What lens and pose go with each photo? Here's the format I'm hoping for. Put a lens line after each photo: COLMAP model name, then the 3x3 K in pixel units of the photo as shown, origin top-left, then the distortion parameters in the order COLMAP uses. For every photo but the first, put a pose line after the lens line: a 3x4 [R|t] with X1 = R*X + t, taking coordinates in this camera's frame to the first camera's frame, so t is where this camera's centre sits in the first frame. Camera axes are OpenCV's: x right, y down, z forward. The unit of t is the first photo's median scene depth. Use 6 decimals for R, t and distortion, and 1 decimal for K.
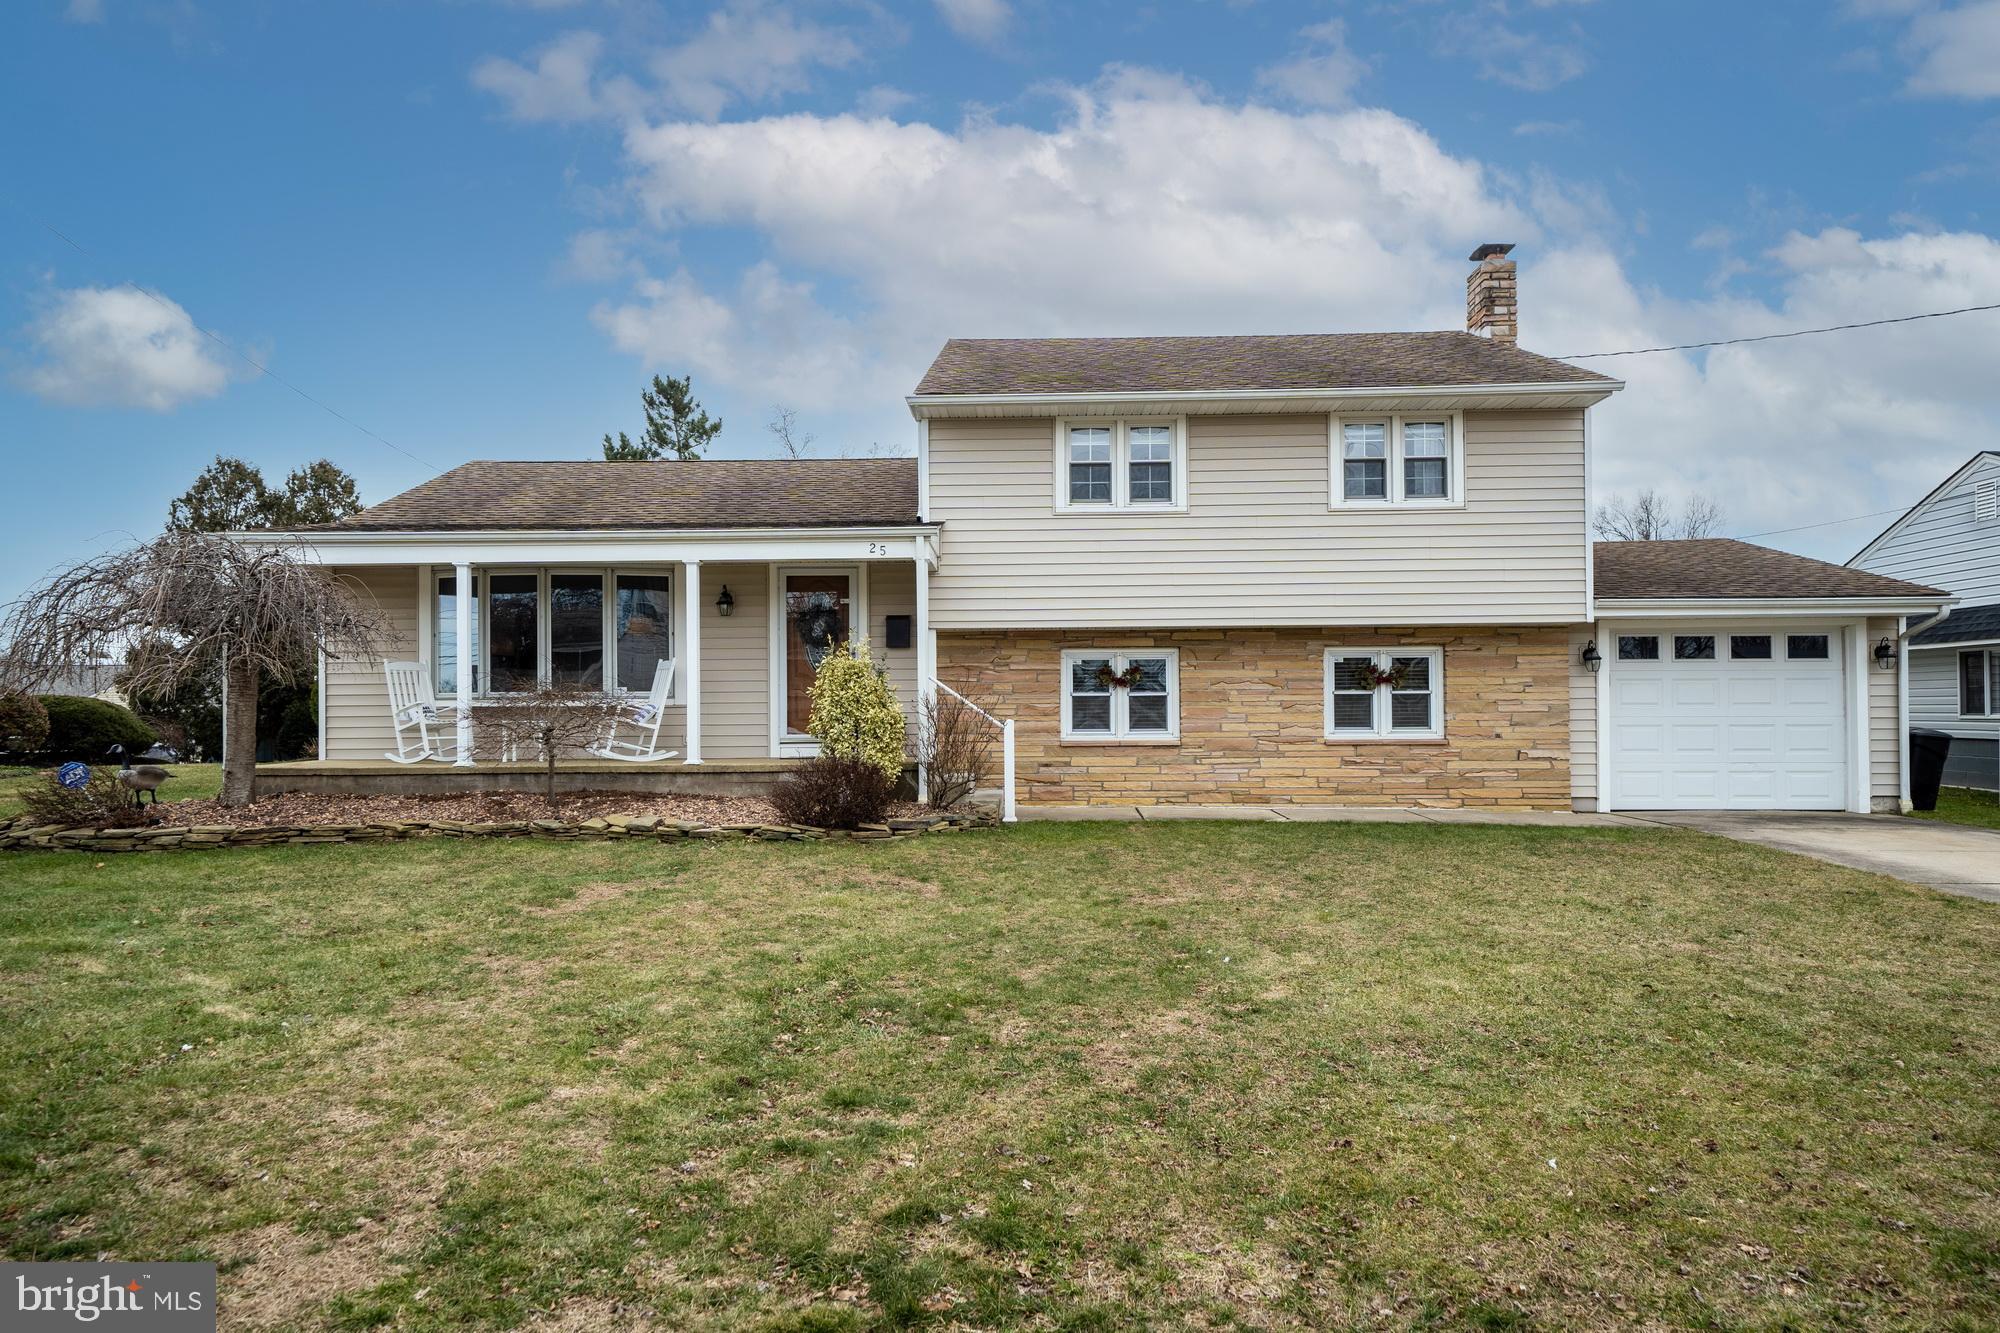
lens RADIAL K [[1219.5, 0, 1020.2], [0, 1219.5, 706.0], [0, 0, 1]] dist [0.015499, 0.003172]
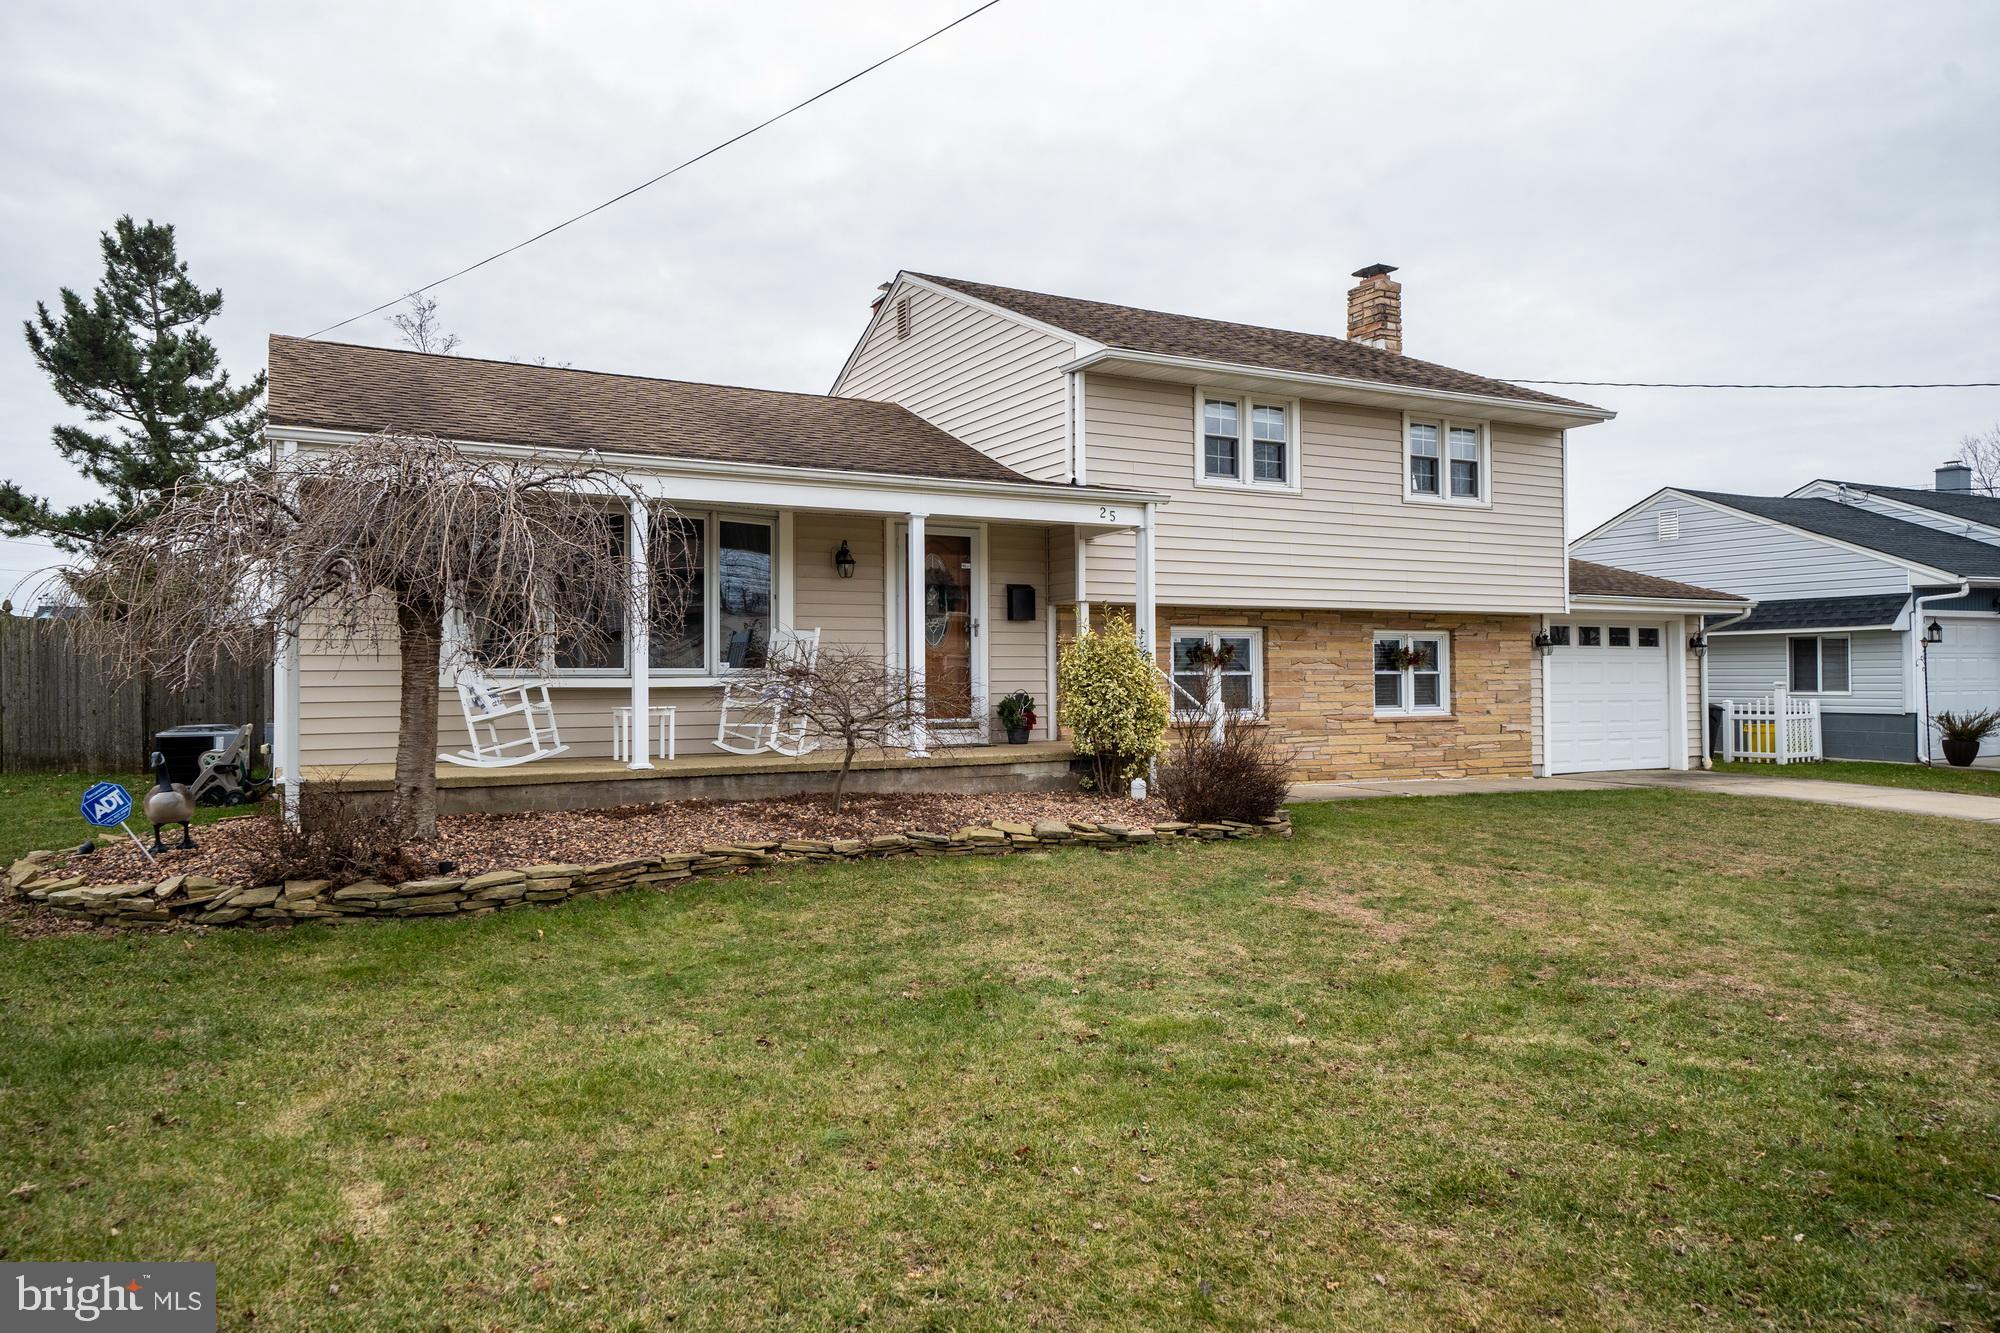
lens RADIAL K [[1315.3, 0, 992.9], [0, 1315.3, 668.5], [0, 0, 1]] dist [0.032575, 0.001526]
pose [[0.864936, 0.005244, 0.501855, -0.611839], [-0.001795, 0.999971, -0.007356, -0.005779], [-0.501880, 0.005462, 0.864920, 0.178073]]
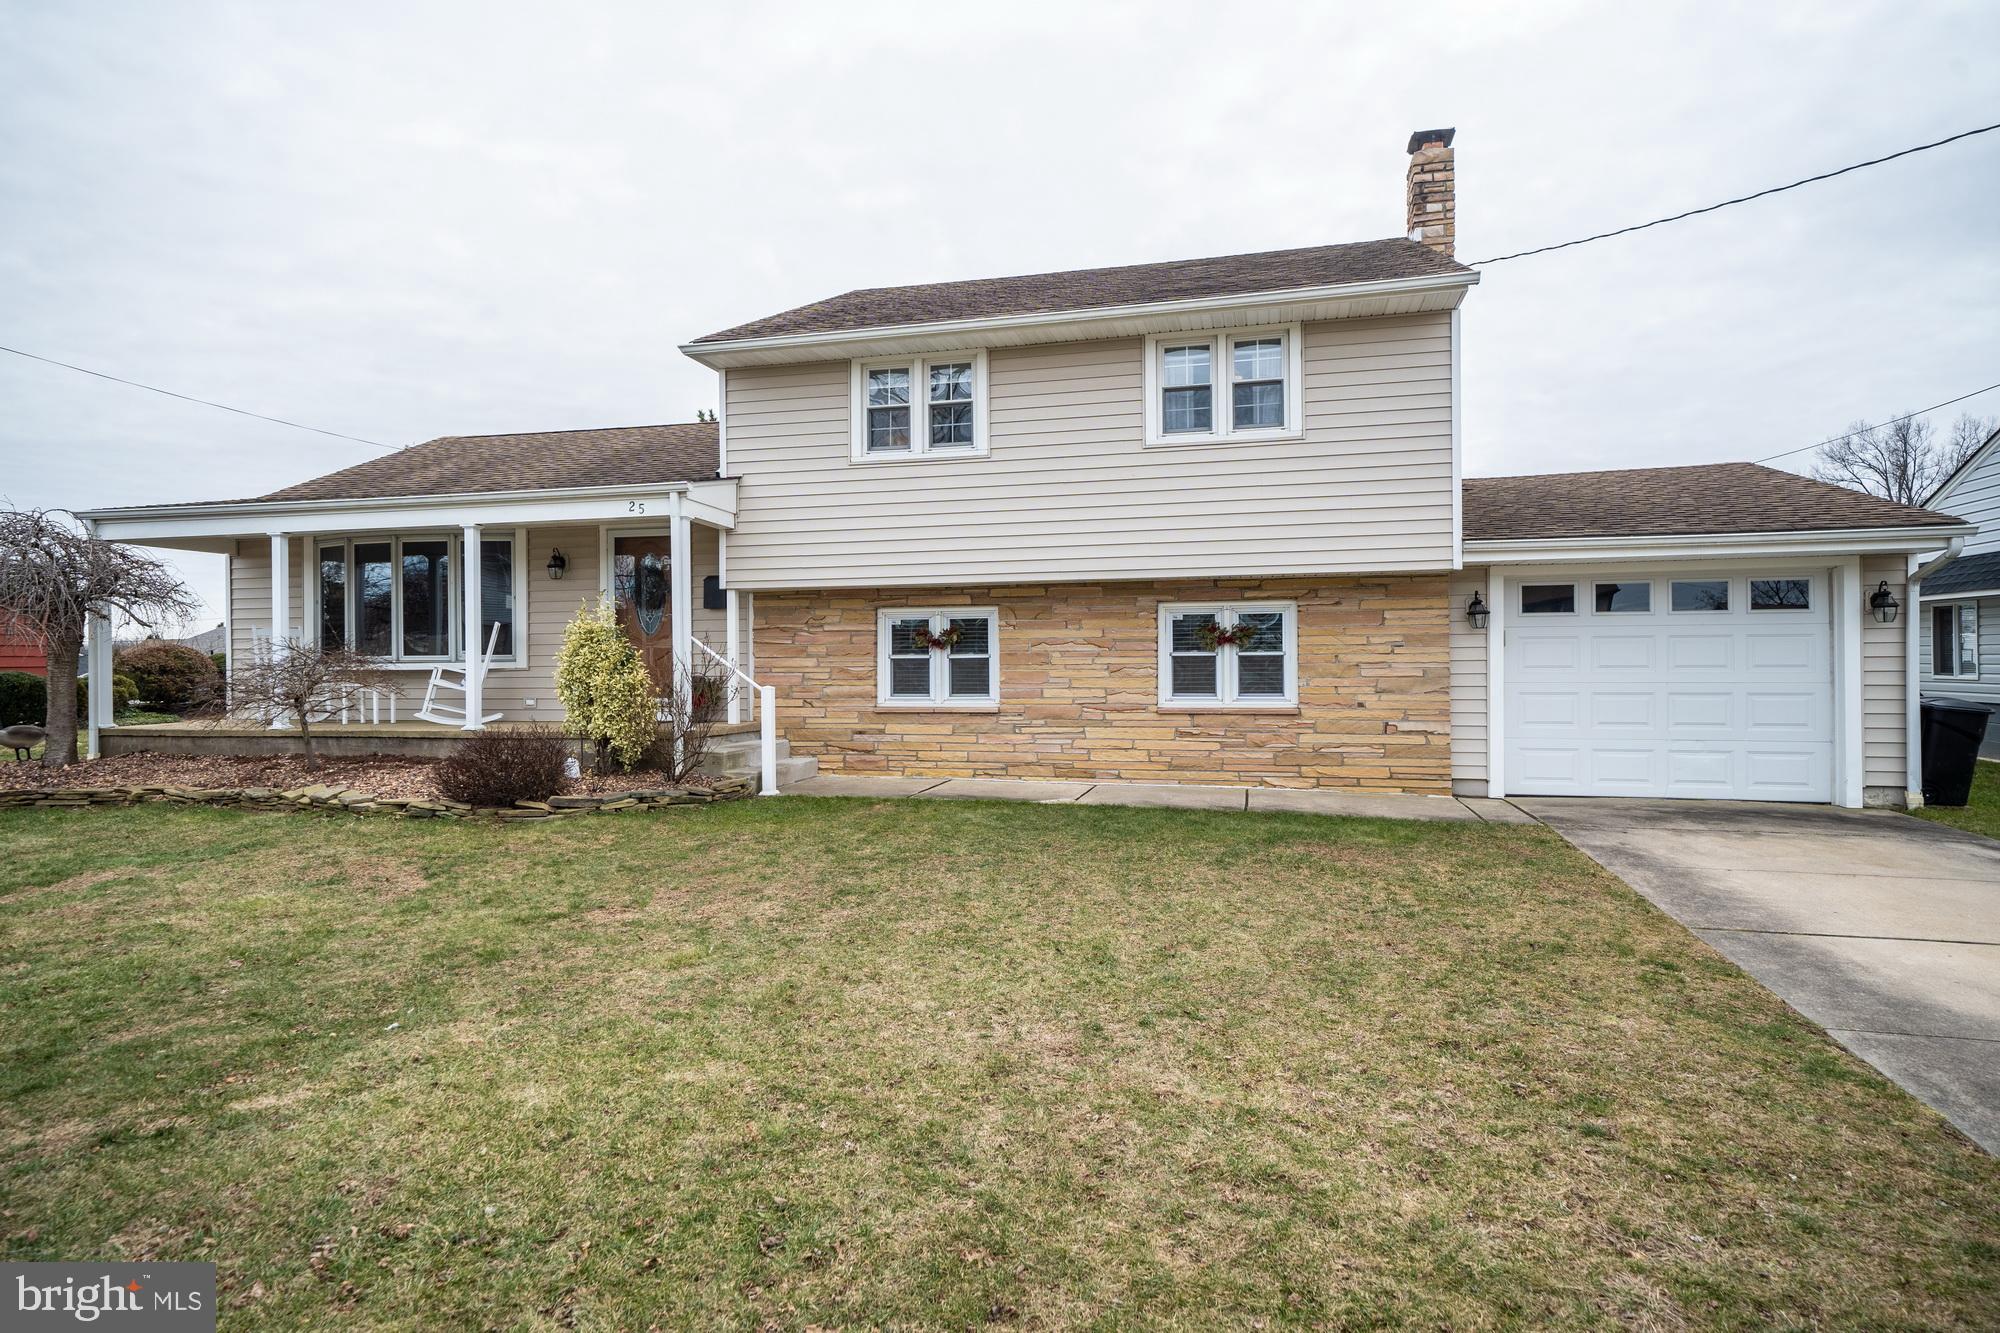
lens RADIAL K [[1132.2, 0, 990.8], [0, 1132.2, 663.1], [0, 0, 1]] dist [0.019252, 0.000216]
pose [[0.975317, -0.000818, -0.220810, 0.314135], [0.002740, 0.999961, 0.008398, -0.011914], [0.220794, -0.008796, 0.975281, 0.174142]]
